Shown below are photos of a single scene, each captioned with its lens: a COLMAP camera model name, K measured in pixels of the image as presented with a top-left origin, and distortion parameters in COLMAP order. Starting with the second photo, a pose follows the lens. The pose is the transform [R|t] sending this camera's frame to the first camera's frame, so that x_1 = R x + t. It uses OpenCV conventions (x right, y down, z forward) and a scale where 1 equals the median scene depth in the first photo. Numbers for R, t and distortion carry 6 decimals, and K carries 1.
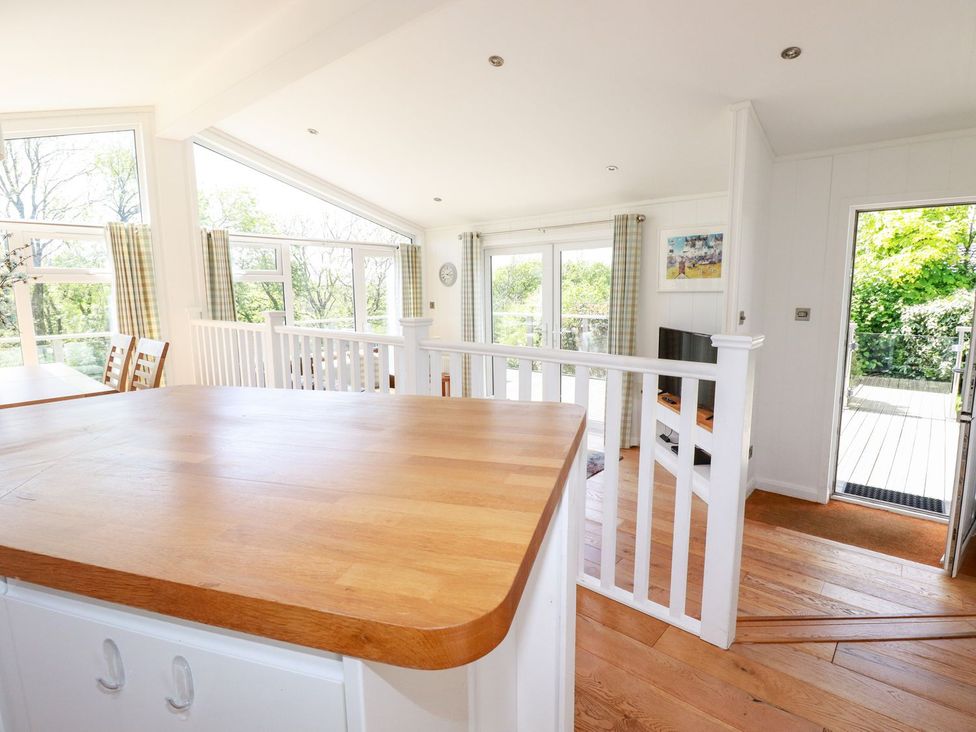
lens RADIAL K [[512.2, 0, 491.6], [0, 512.2, 364.8], [0, 0, 1]] dist [-0.001494, -0.015507]
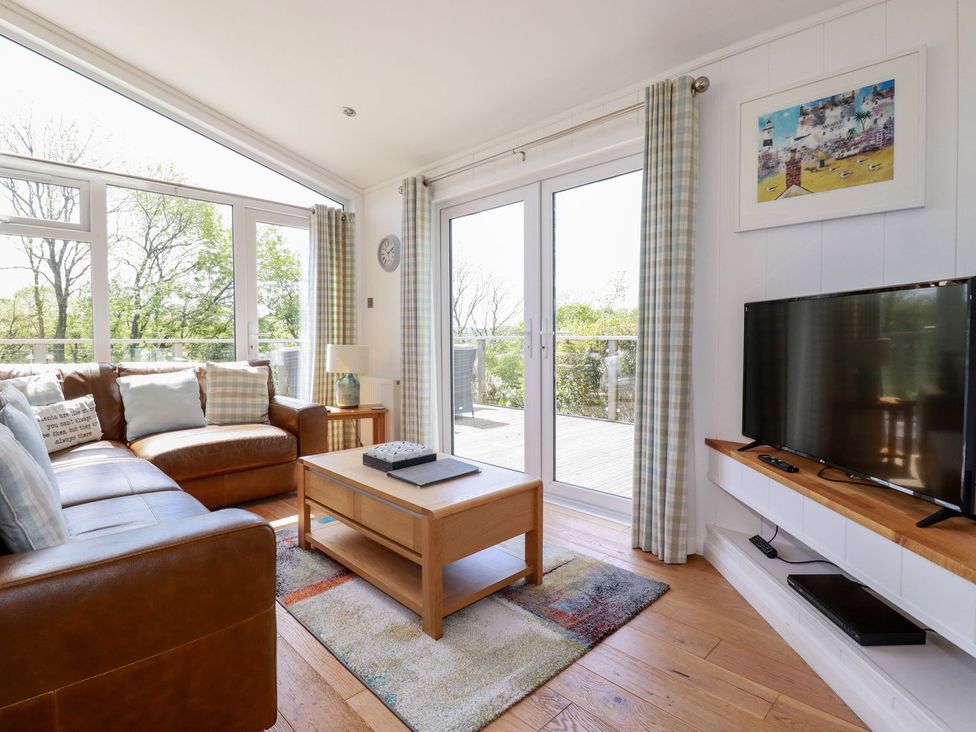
lens RADIAL K [[512.2, 0, 491.6], [0, 512.2, 364.8], [0, 0, 1]] dist [-0.001494, -0.015507]
pose [[0.997086, 0.012924, -0.075180, 0.126702], [-0.019716, 0.995718, -0.090315, 0.028672], [0.073691, 0.091534, 0.993072, 0.499850]]
